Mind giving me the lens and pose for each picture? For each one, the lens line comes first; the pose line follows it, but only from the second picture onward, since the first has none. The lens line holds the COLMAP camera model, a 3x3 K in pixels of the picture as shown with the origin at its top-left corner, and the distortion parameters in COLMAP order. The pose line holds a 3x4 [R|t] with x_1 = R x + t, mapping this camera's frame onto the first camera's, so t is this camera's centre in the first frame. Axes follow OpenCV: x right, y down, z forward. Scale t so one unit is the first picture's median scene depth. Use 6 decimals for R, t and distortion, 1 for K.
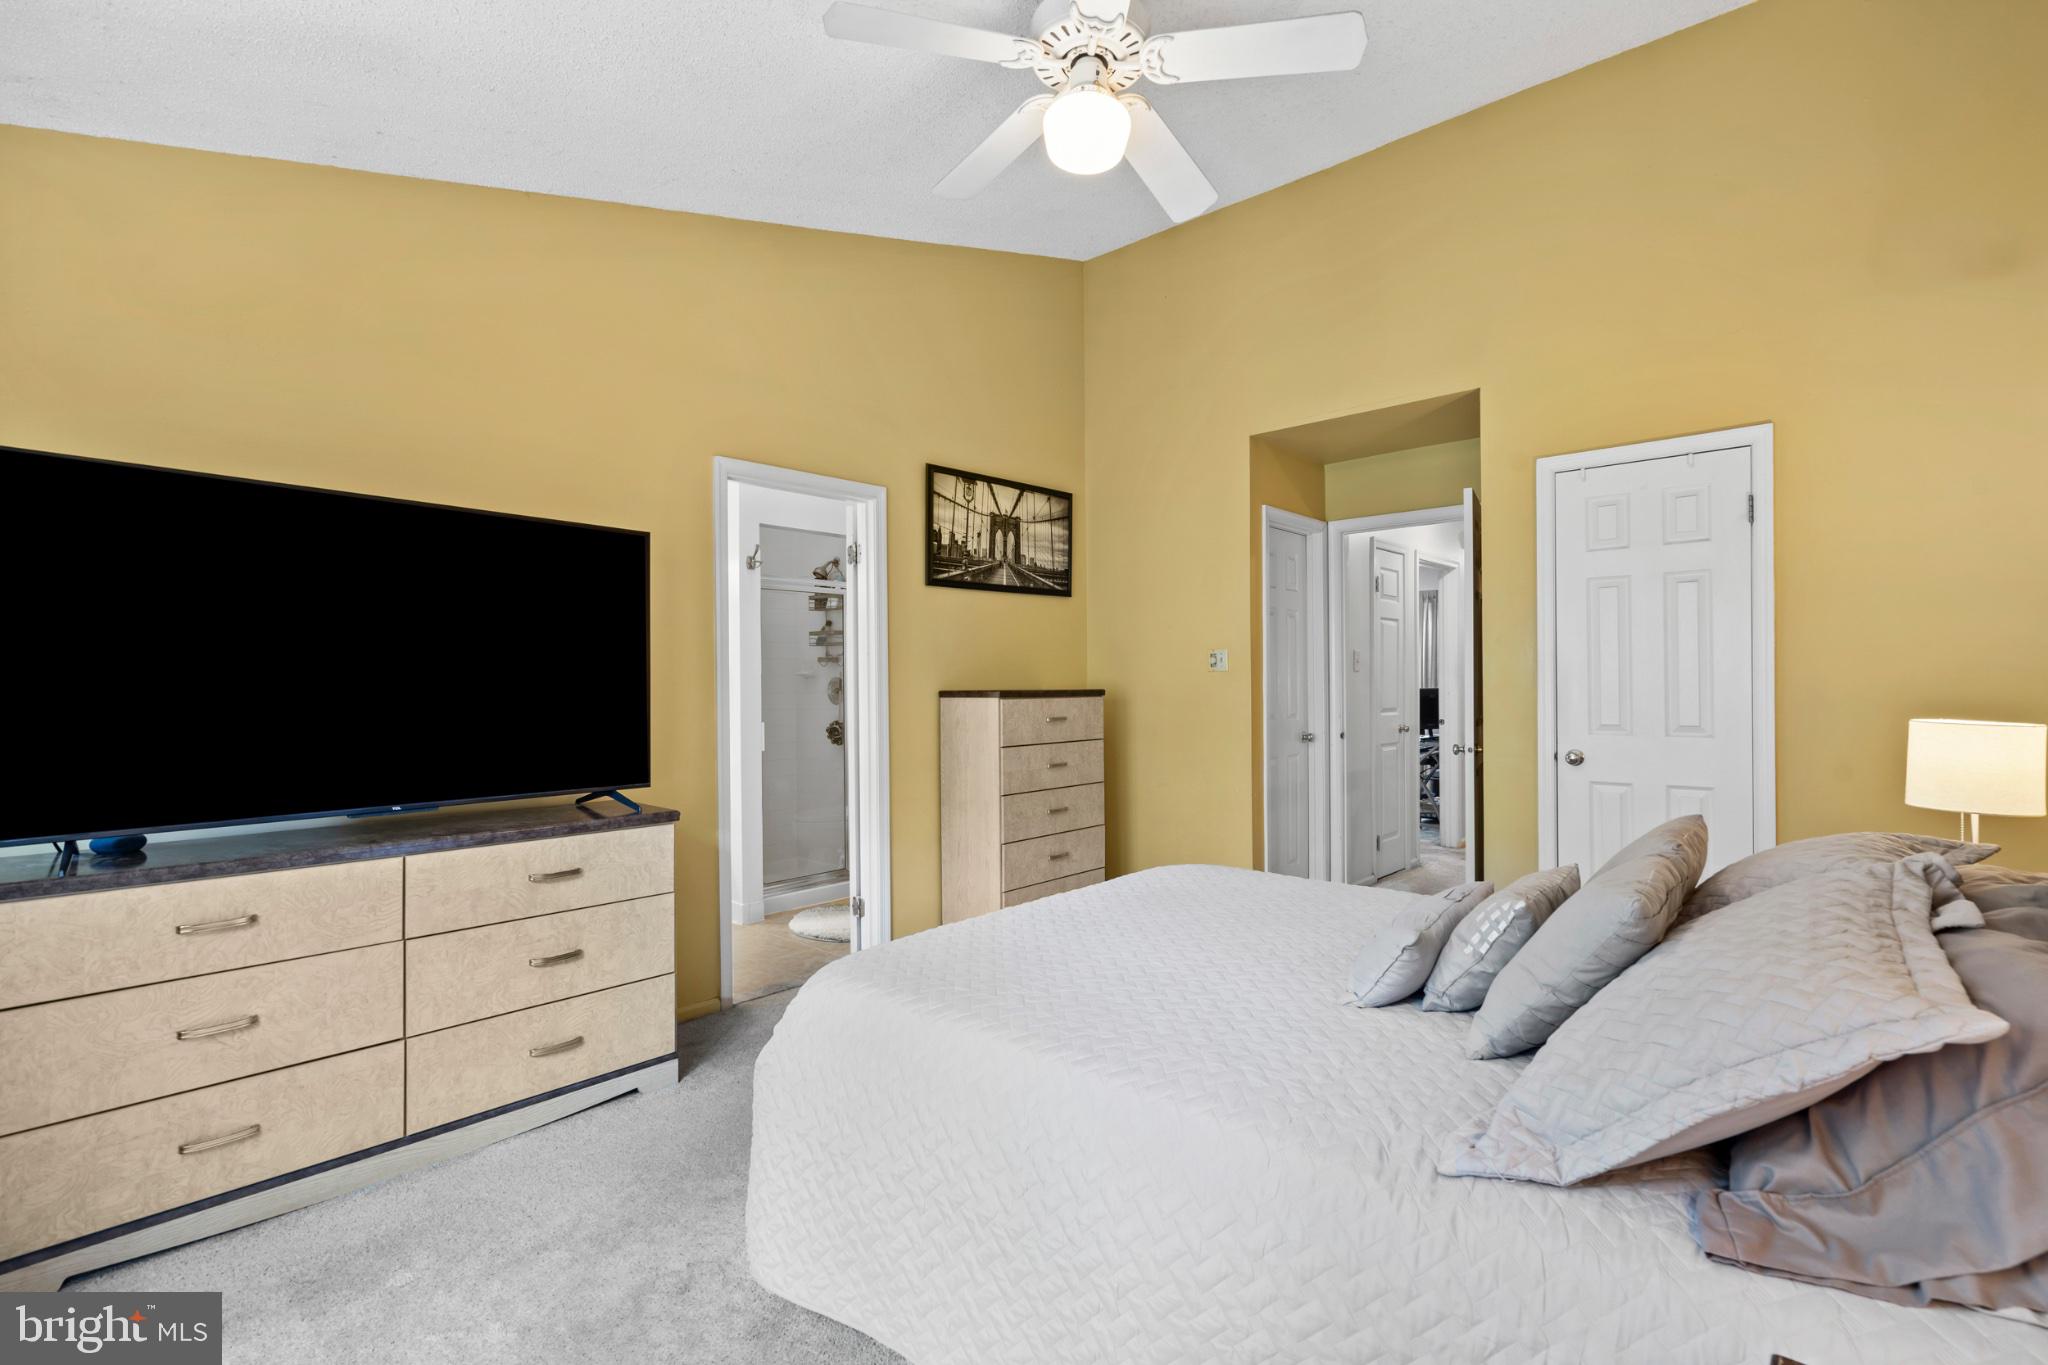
lens RADIAL K [[940.0, 0, 1022.1], [0, 940.0, 686.2], [0, 0, 1]] dist [0.002901, 0.000941]
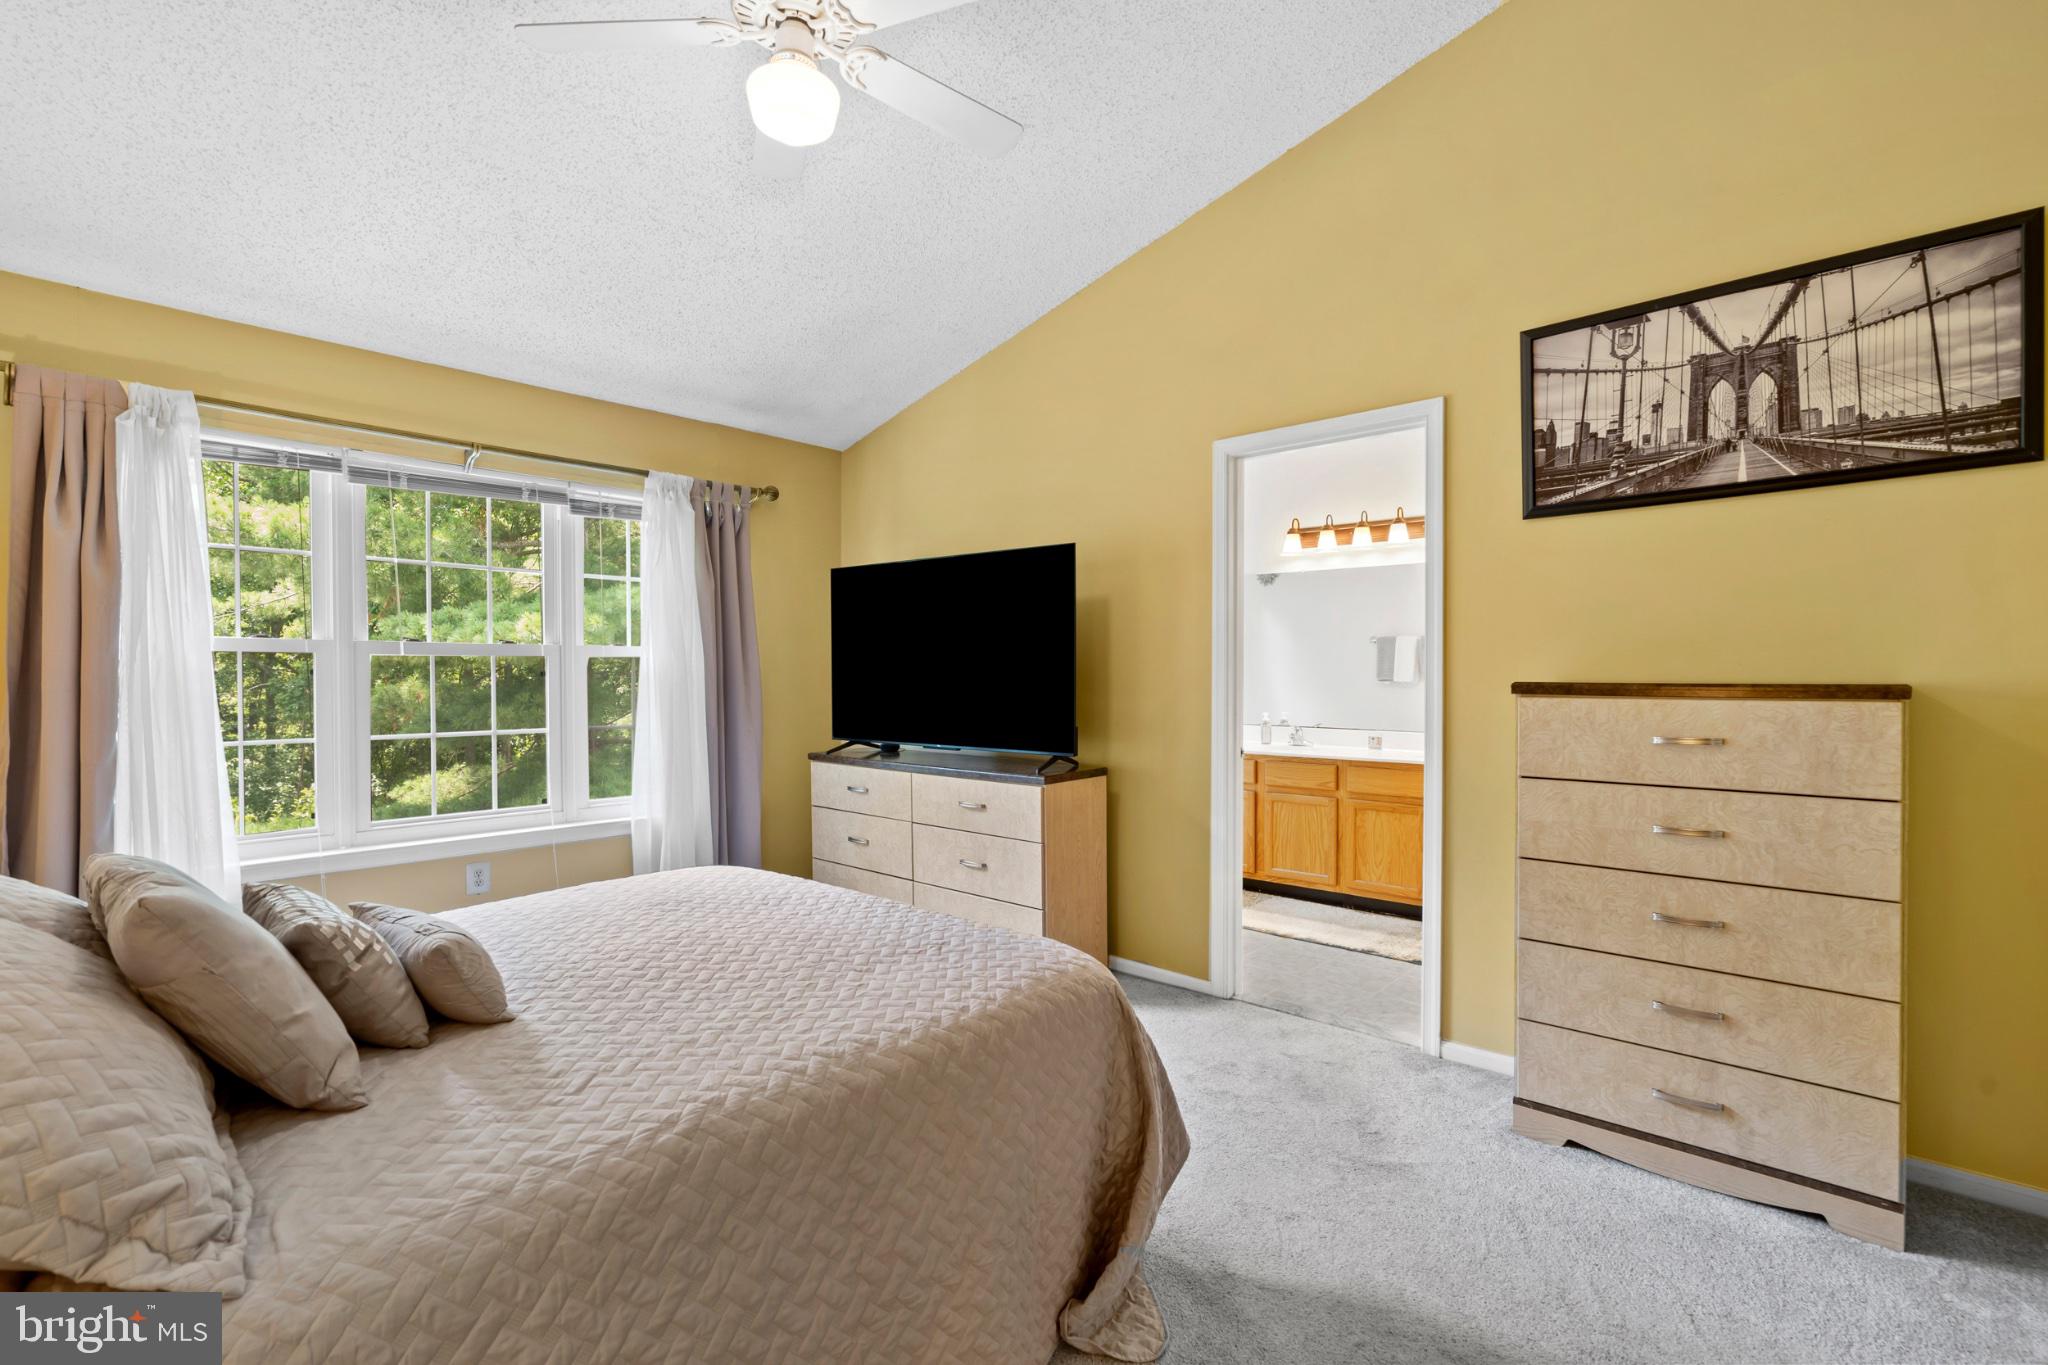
lens RADIAL K [[927.6, 0, 1024.0], [0, 927.6, 682.5], [0, 0, 1]] dist [0.000315, 0.000086]
pose [[-0.001557, 0.017395, -0.999847, 0.520471], [0.000075, 0.999849, 0.017395, -0.005132], [0.999999, -0.000048, -0.001558, 0.625699]]
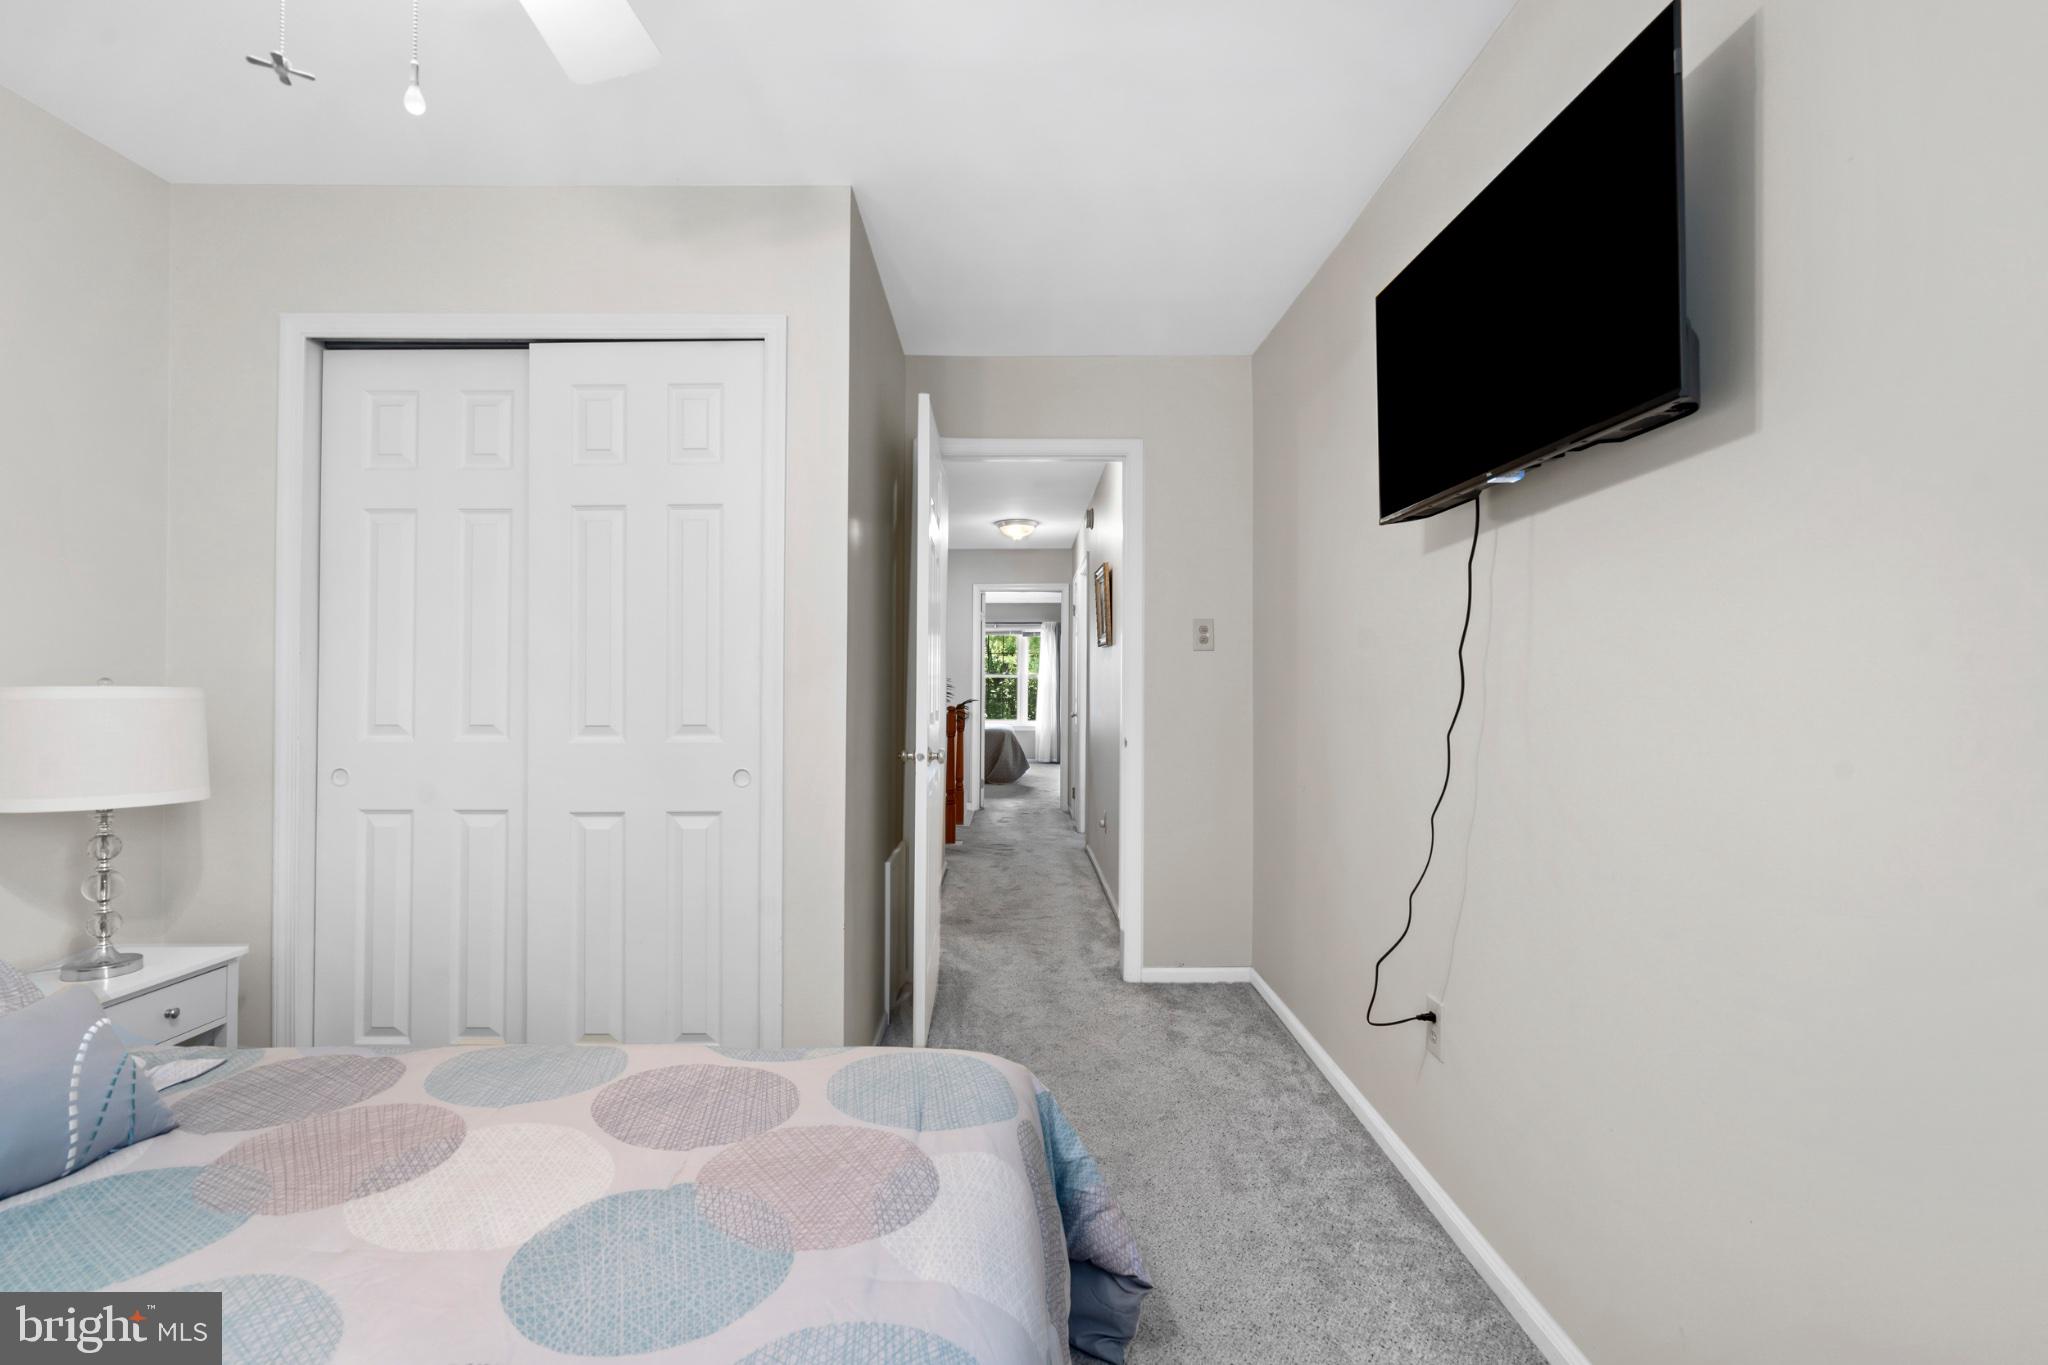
lens RADIAL K [[951.8, 0, 1024.0], [0, 951.8, 682.5], [0, 0, 1]] dist [0.000976, 0.000275]
pose [[-0.739655, -0.008860, -0.672928, 1.741664], [-0.005019, 0.999958, -0.007649, 0.024348], [0.672968, -0.002280, -0.739668, 2.512824]]
